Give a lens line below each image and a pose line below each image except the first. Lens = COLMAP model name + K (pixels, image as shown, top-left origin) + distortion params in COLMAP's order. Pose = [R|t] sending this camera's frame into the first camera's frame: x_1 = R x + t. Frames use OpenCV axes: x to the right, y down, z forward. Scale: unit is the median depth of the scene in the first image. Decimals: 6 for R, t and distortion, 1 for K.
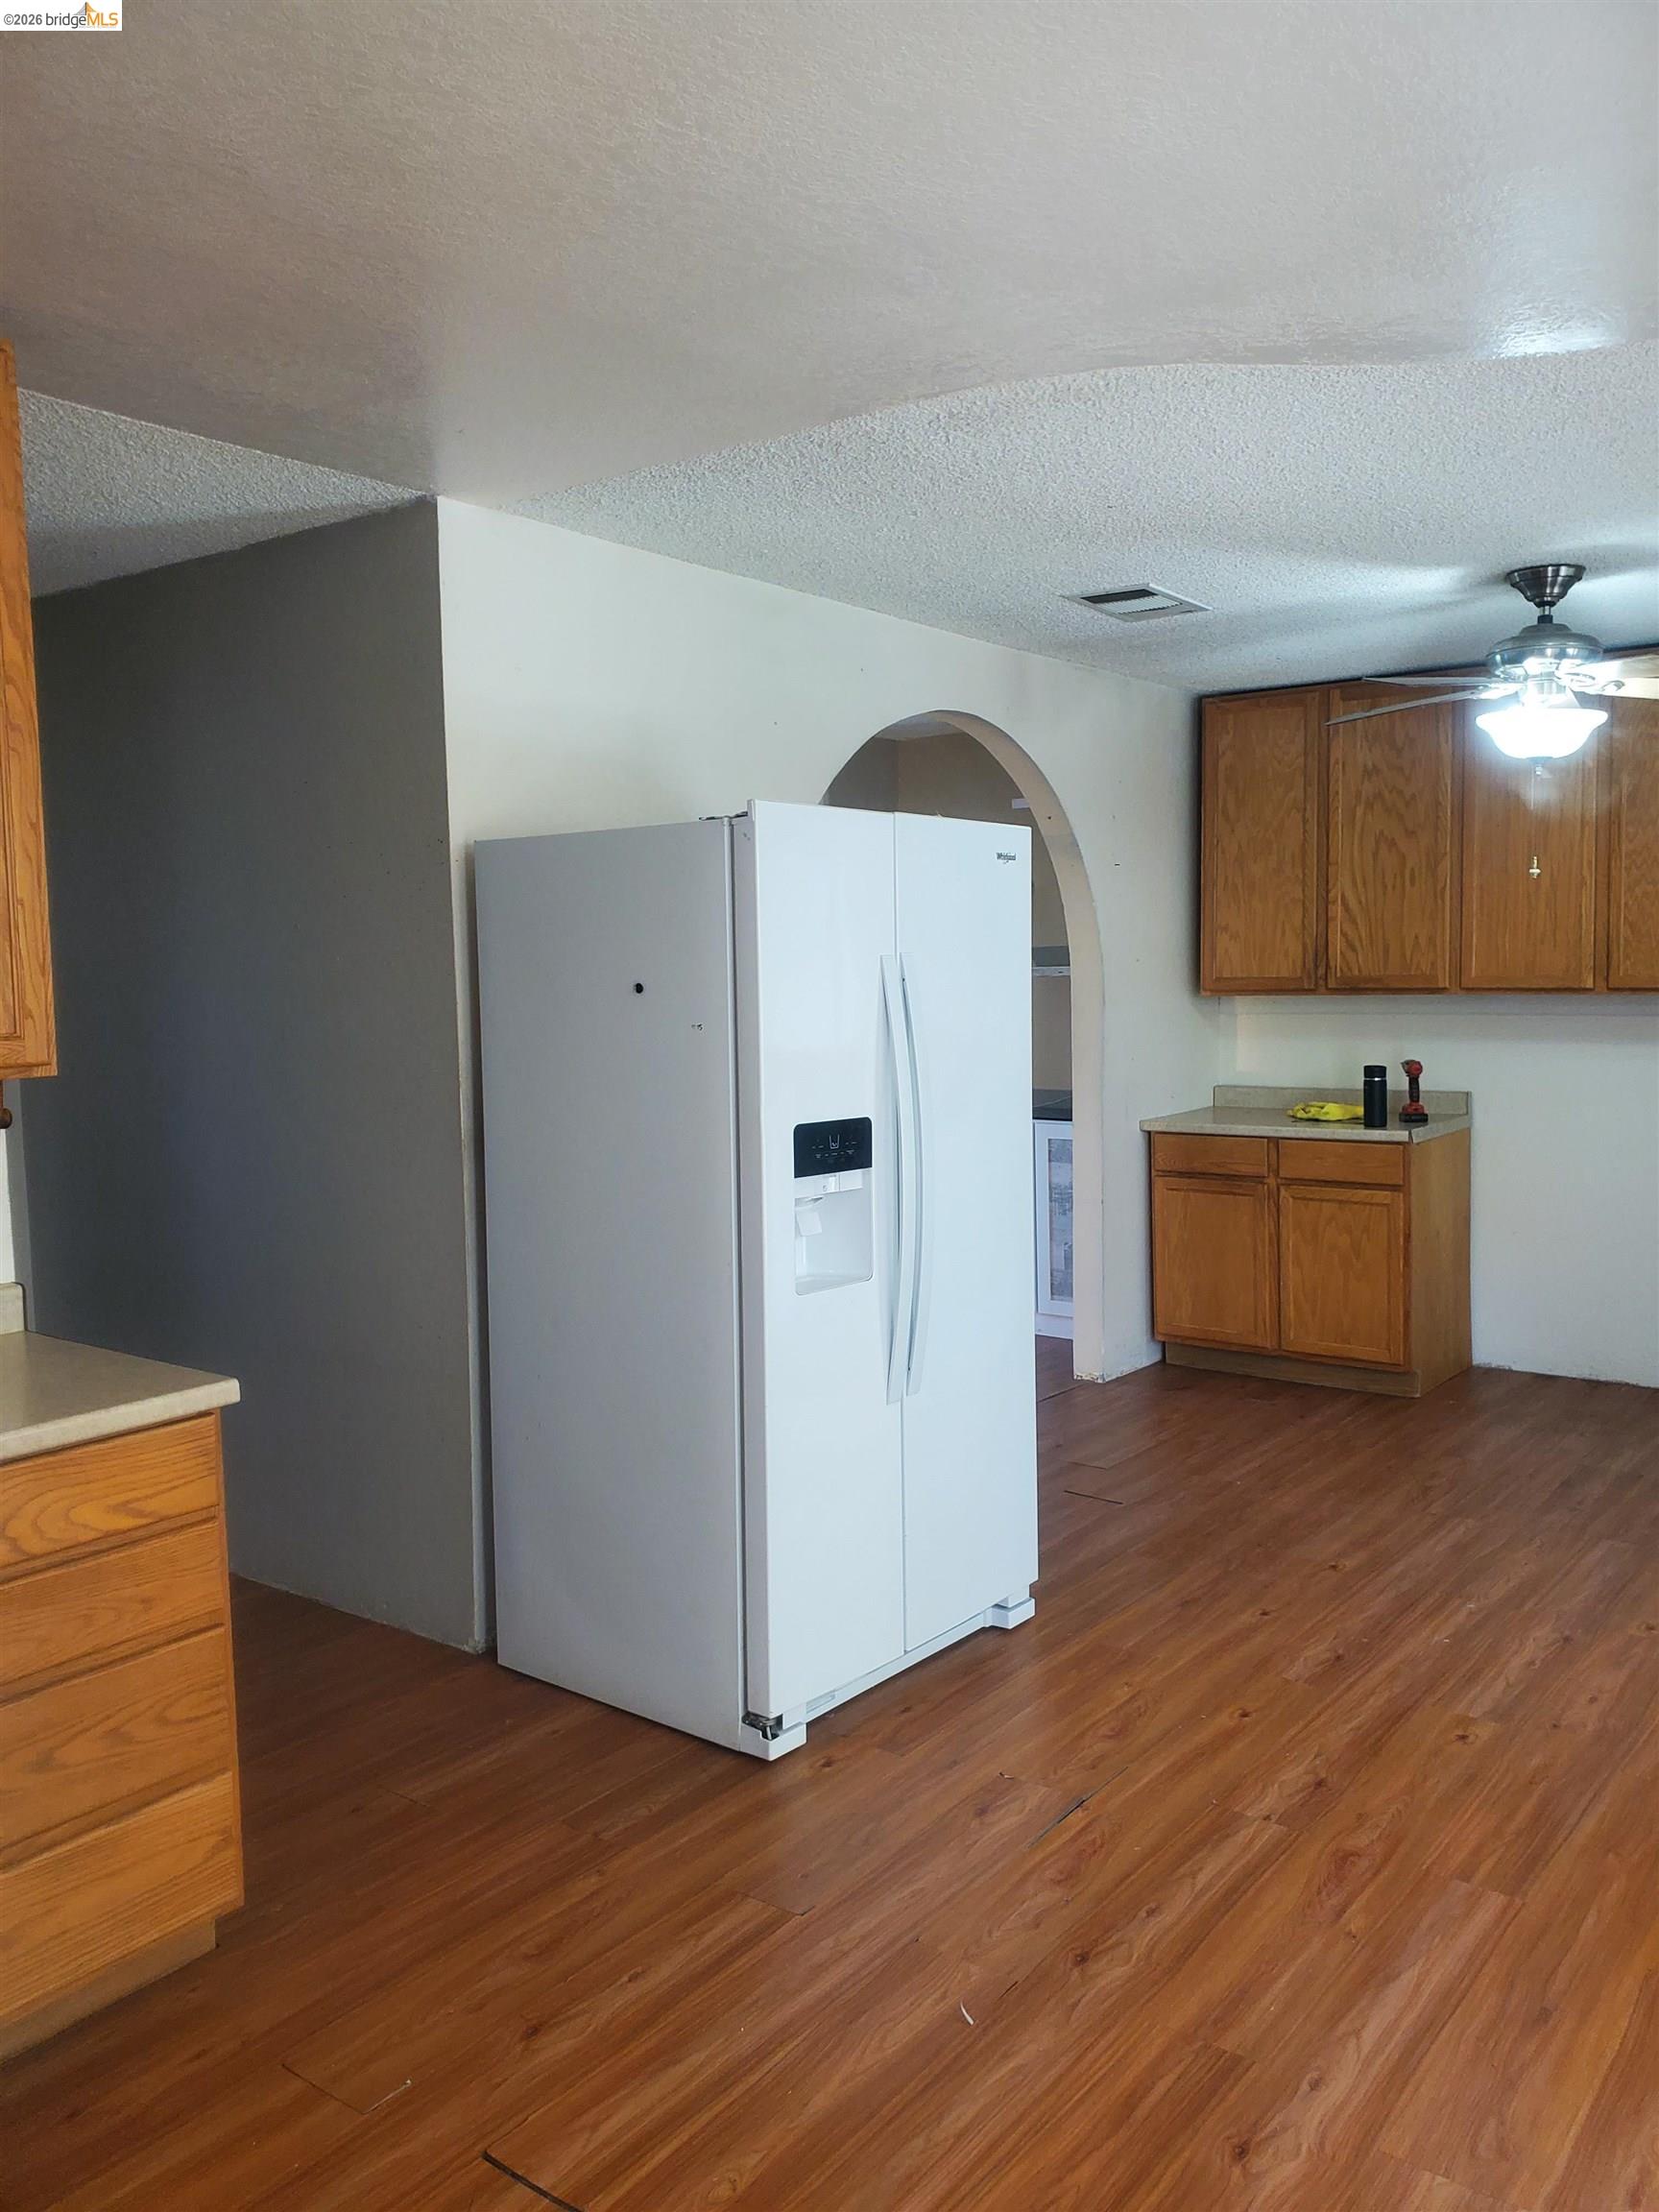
lens RADIAL K [[1755.3, 0, 851.5], [0, 1755.3, 1096.4], [0, 0, 1]] dist [0.043906, 0.012924]
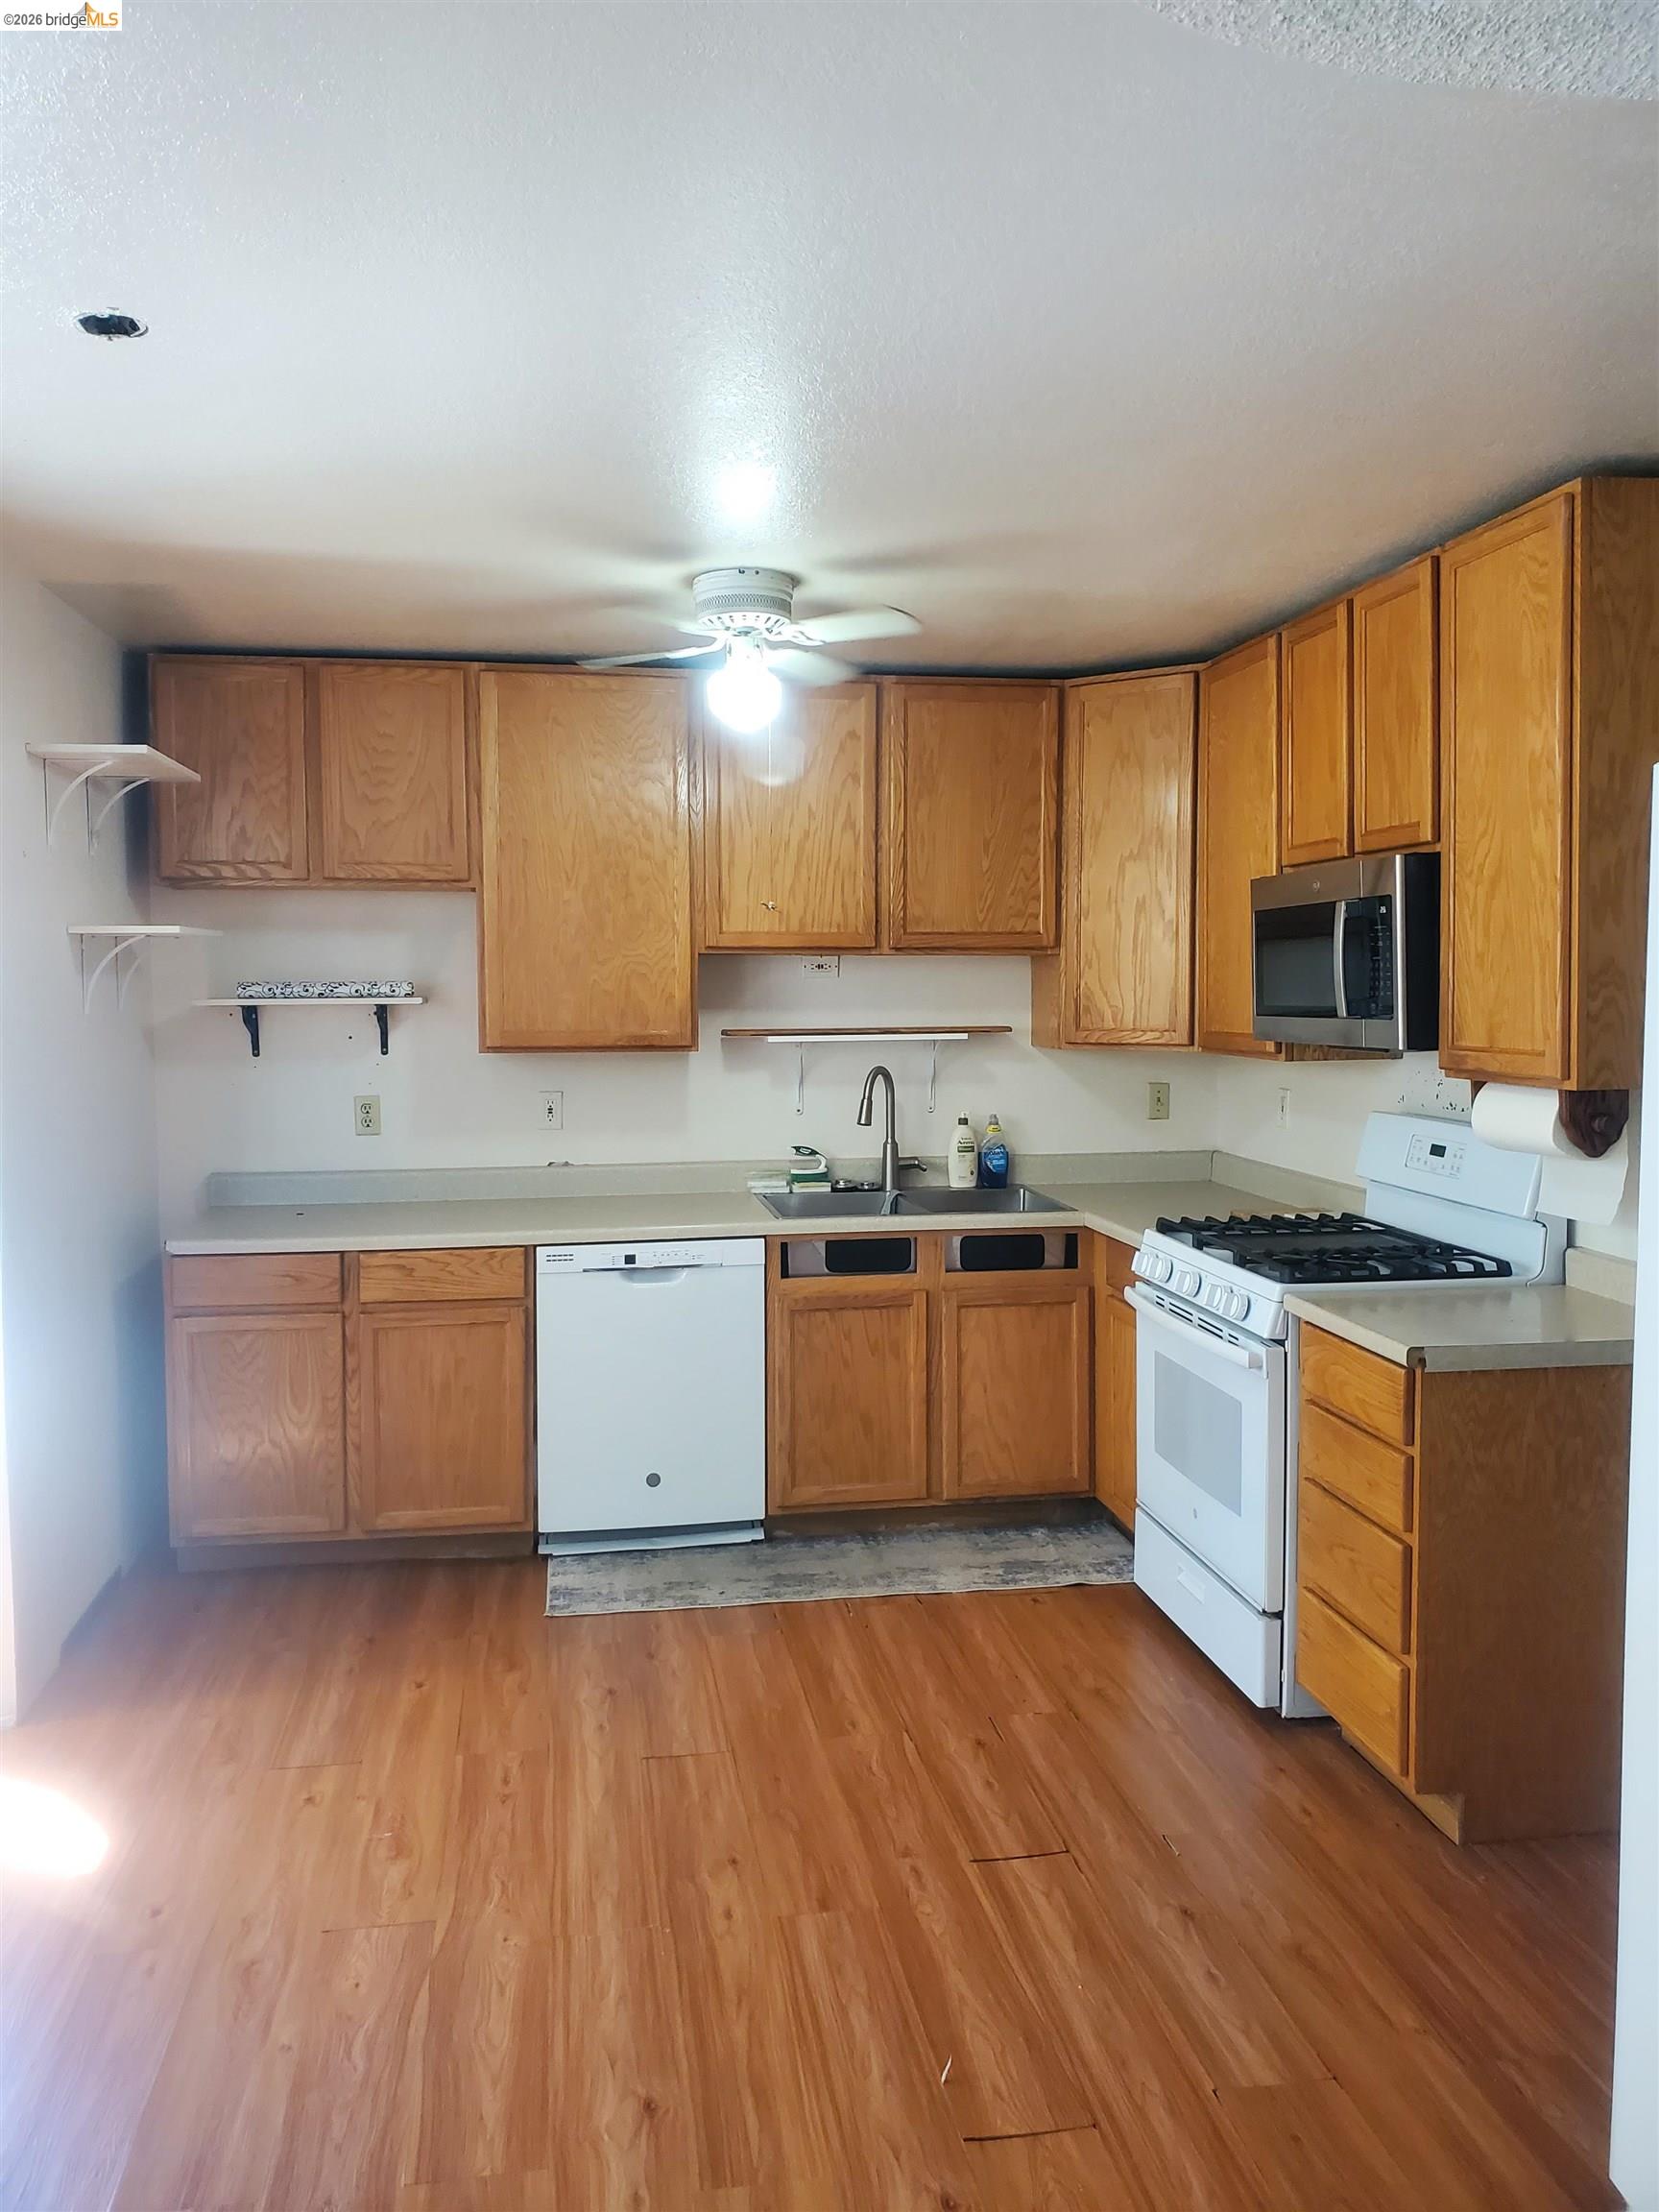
lens RADIAL K [[1755.3, 0, 796.4], [0, 1755.3, 1050.9], [0, 0, 1]] dist [0.043906, 0.012924]
pose [[-0.712709, 0.050186, -0.699662, 0.859485], [-0.038269, 0.993170, 0.110221, -0.170722], [0.700415, 0.105330, -0.705921, 1.713875]]
